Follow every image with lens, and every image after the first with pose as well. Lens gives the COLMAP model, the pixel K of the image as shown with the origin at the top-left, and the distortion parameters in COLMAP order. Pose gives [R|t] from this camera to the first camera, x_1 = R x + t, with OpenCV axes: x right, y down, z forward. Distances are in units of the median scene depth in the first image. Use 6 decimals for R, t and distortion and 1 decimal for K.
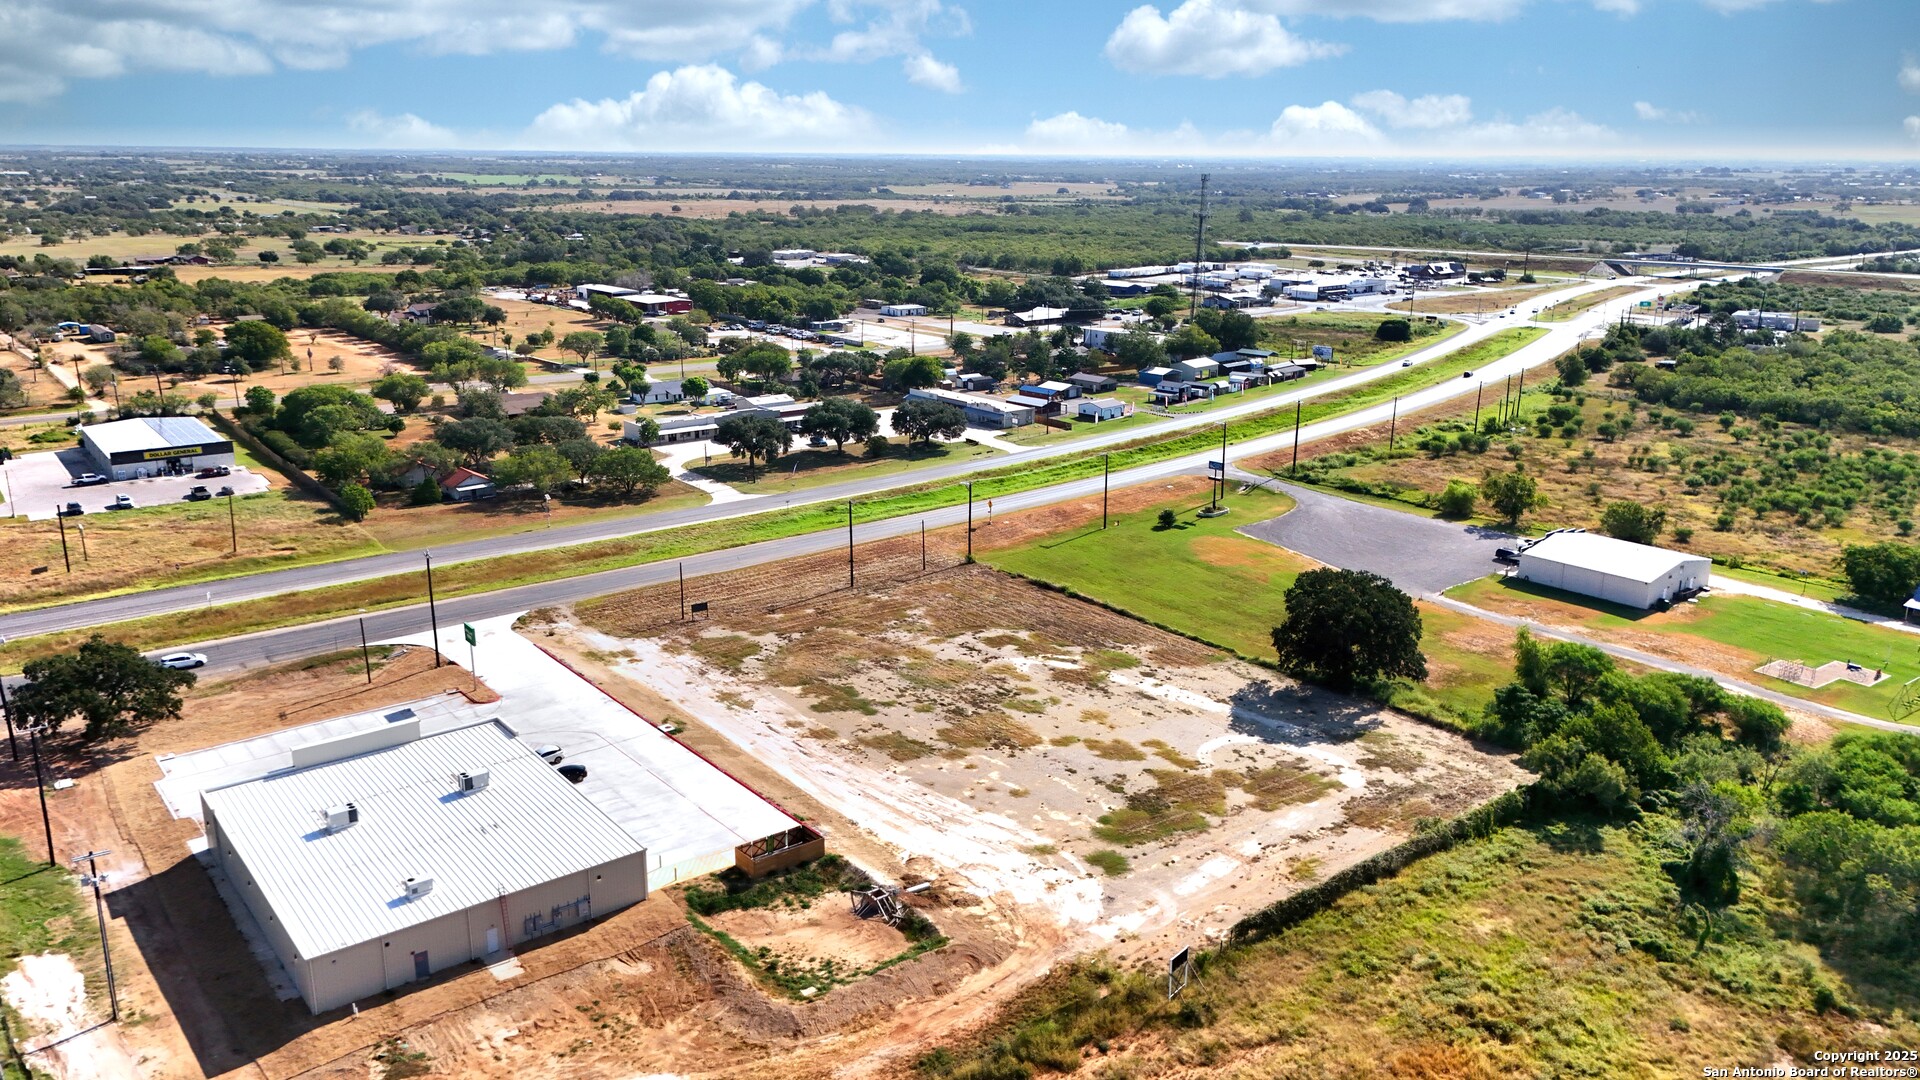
lens RADIAL K [[1401.7, 0, 960.0], [0, 1401.7, 540.0], [0, 0, 1]] dist [0.127697, -0.161003]
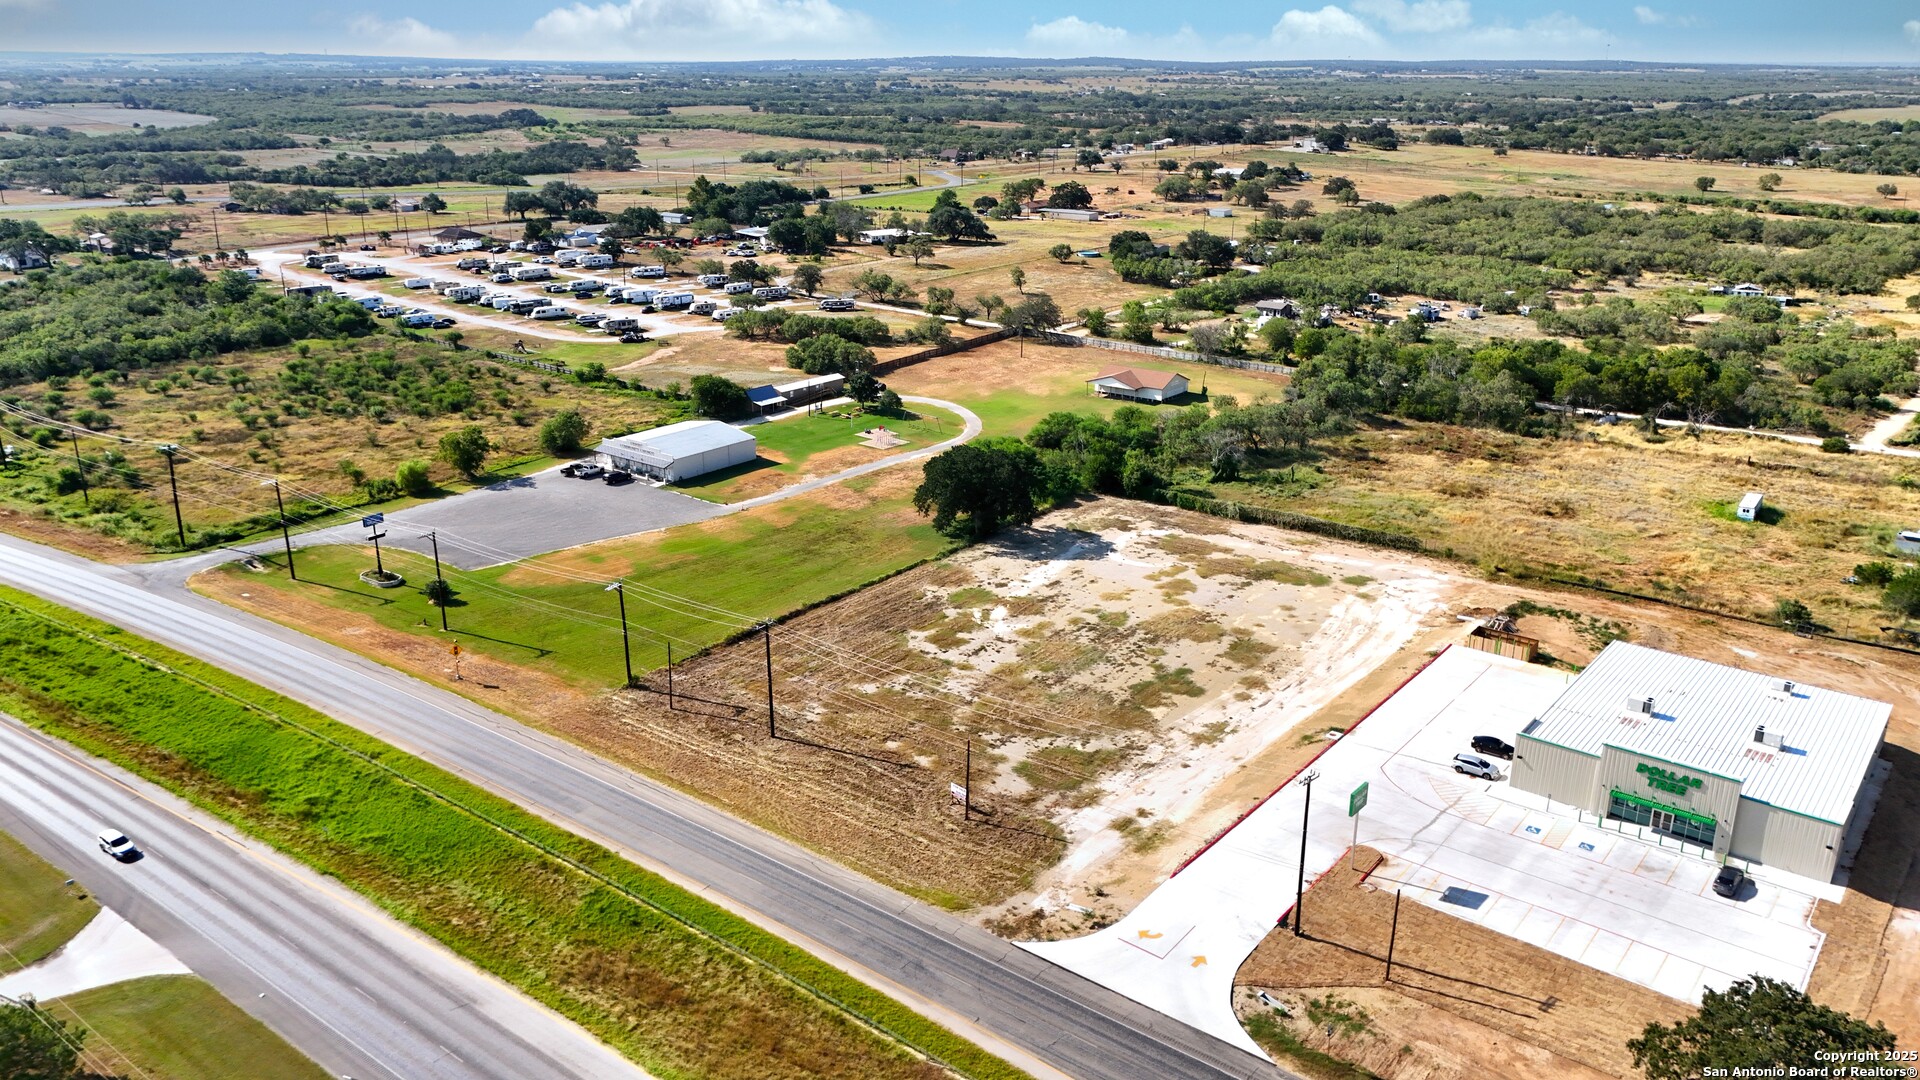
lens RADIAL K [[1401.7, 0, 960.0], [0, 1401.7, 540.0], [0, 0, 1]] dist [0.127697, -0.161003]
pose [[-0.227851, -0.317985, 0.920310, -0.885817], [0.255828, 0.892414, 0.371684, -0.364289], [-0.939487, 0.320129, -0.121988, 1.170871]]
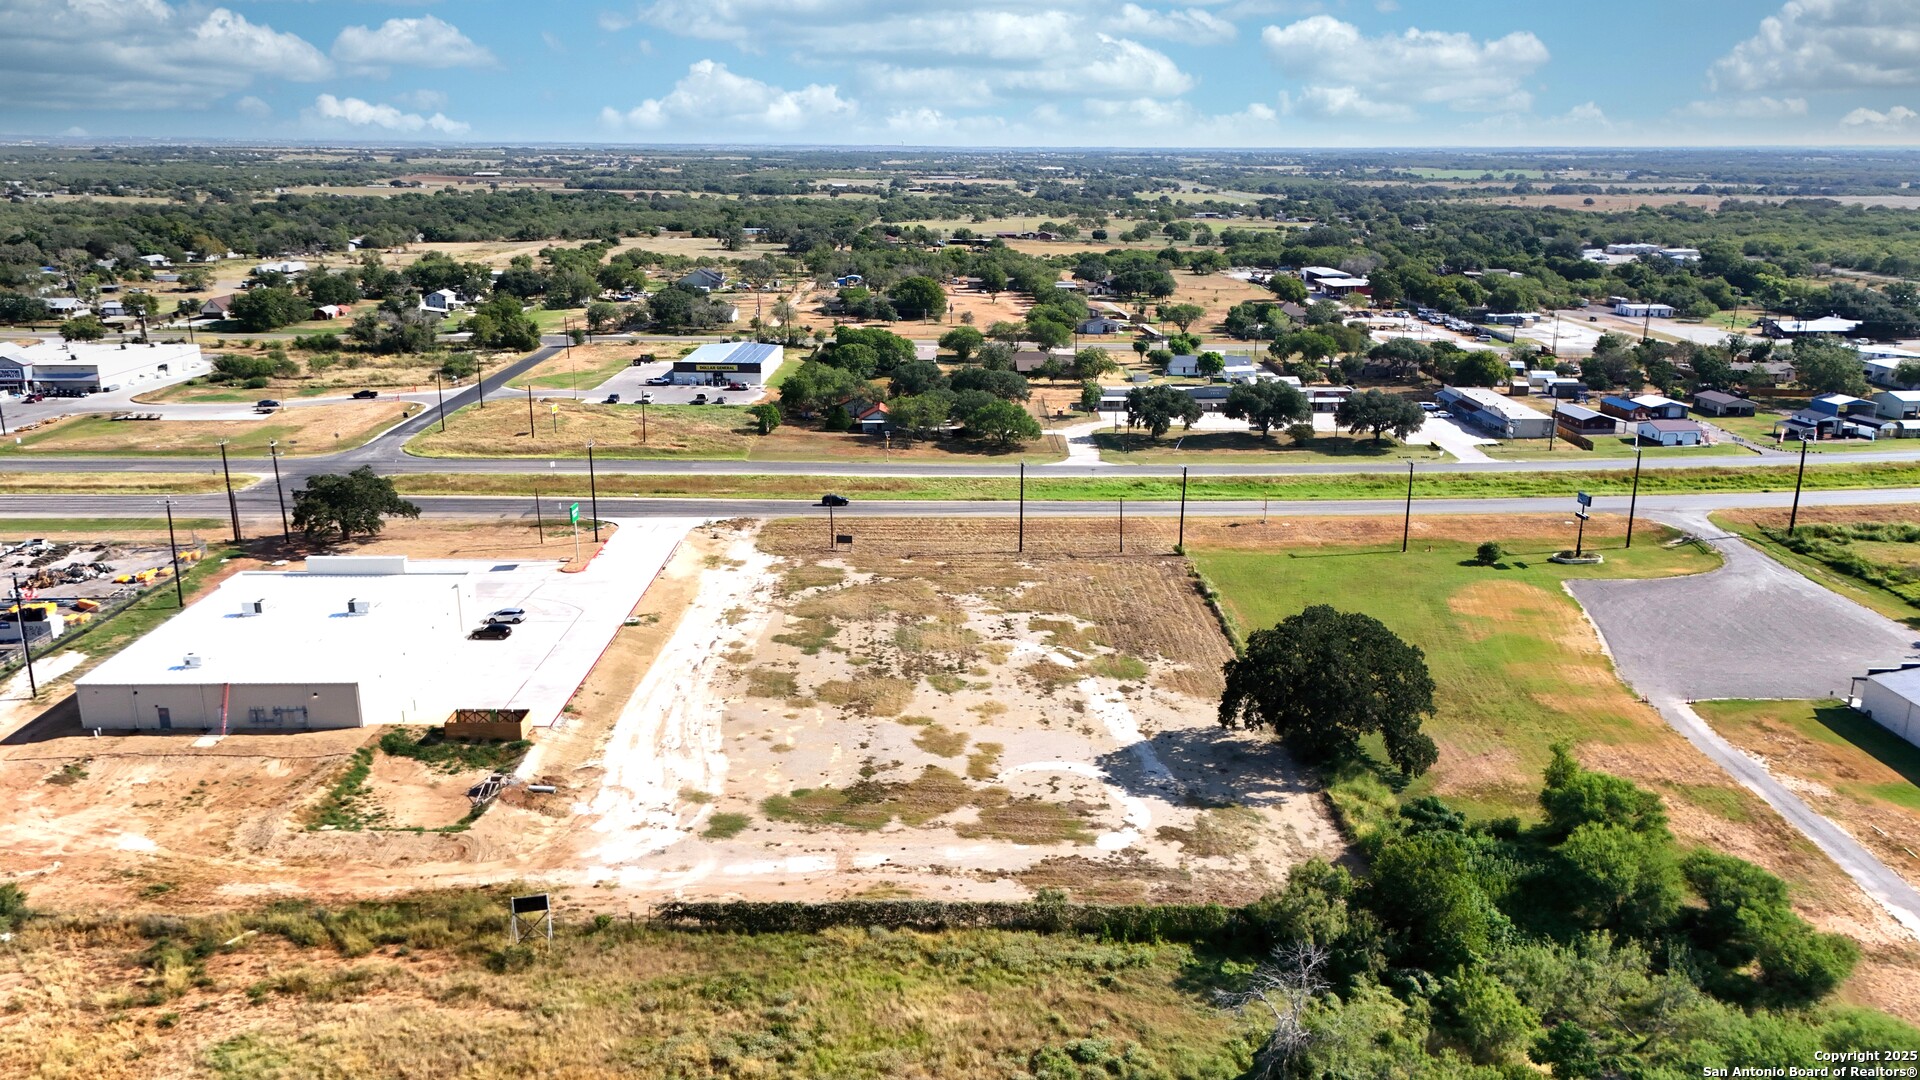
lens RADIAL K [[1401.7, 0, 960.0], [0, 1401.7, 540.0], [0, 0, 1]] dist [0.127697, -0.161003]
pose [[0.787133, 0.165156, -0.594260, 0.558636], [-0.164538, 0.984794, 0.055752, -0.026479], [0.594431, 0.053894, 0.802339, 0.245377]]
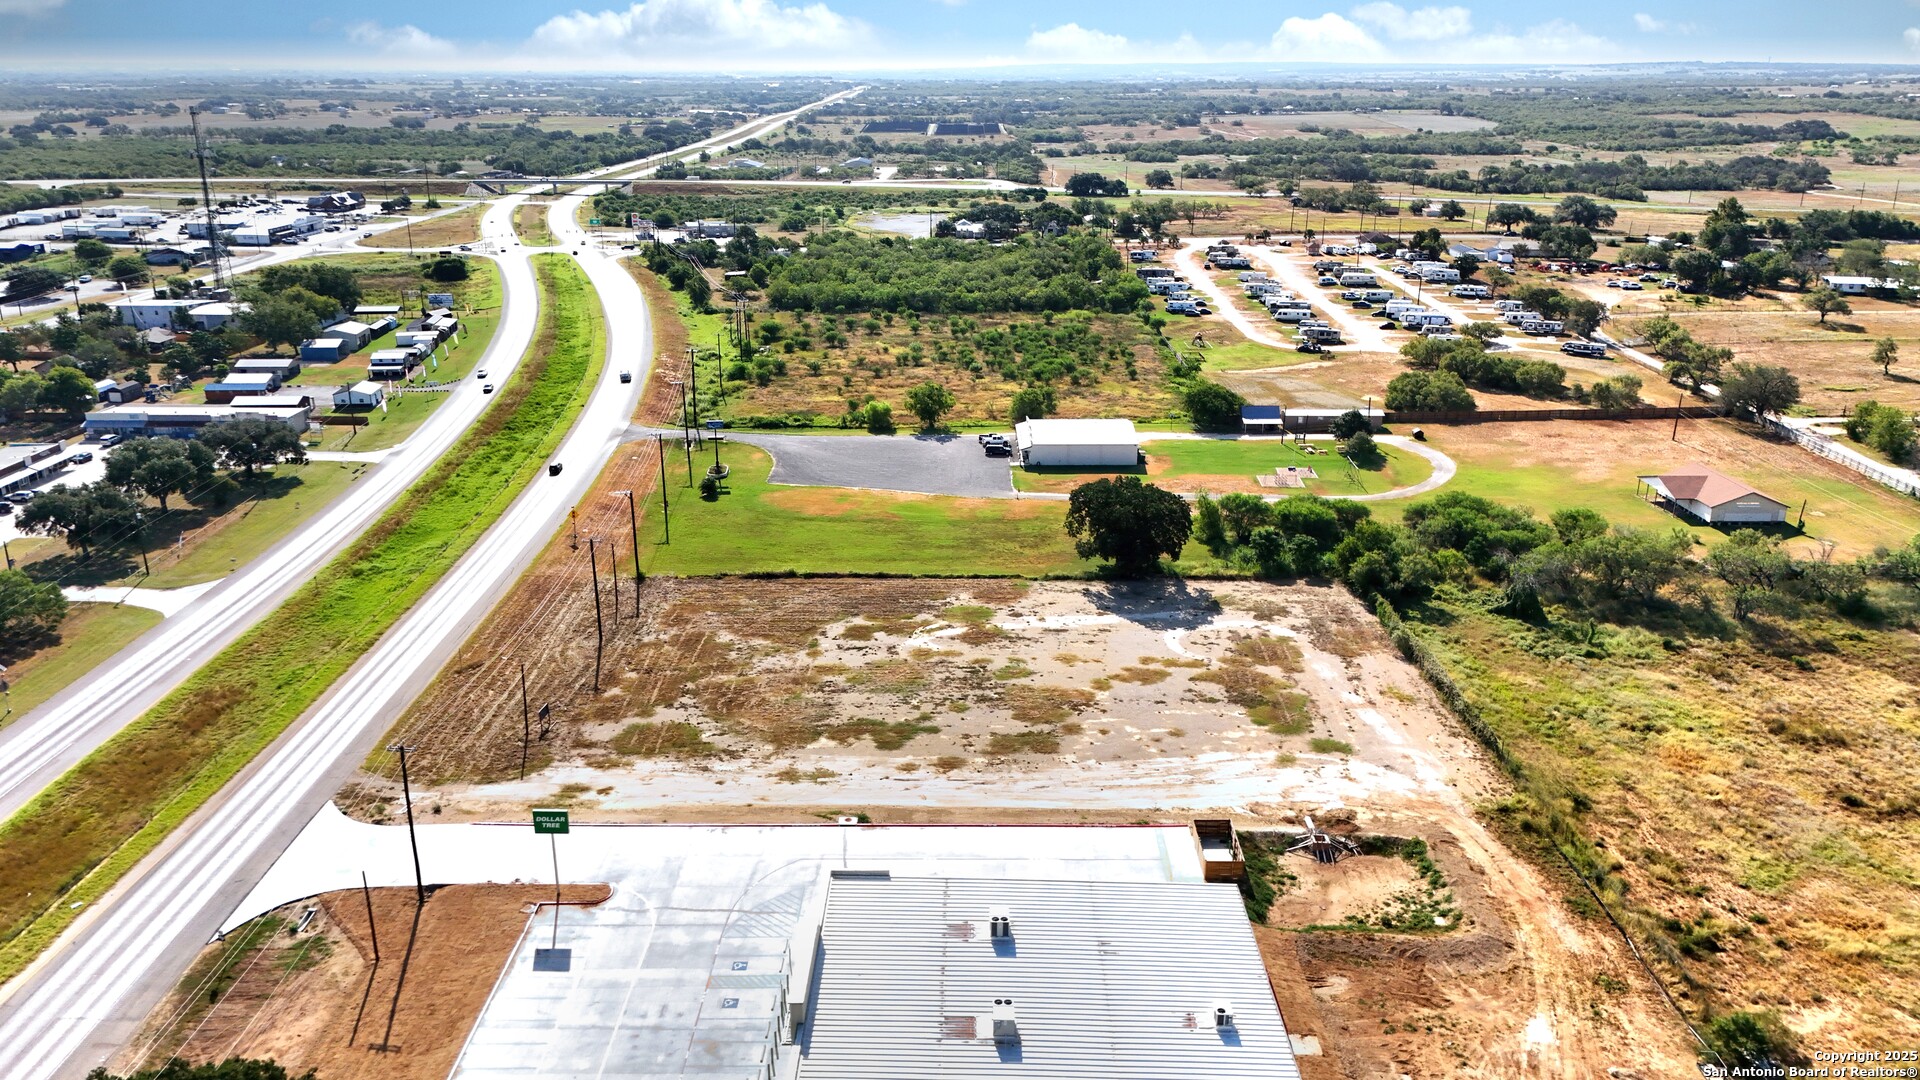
lens RADIAL K [[1401.7, 0, 960.0], [0, 1401.7, 540.0], [0, 0, 1]] dist [0.127697, -0.161003]
pose [[0.625595, -0.251085, 0.738639, -0.671807], [0.207527, 0.966240, 0.152687, -0.131928], [-0.752040, 0.057768, 0.656582, 0.336247]]
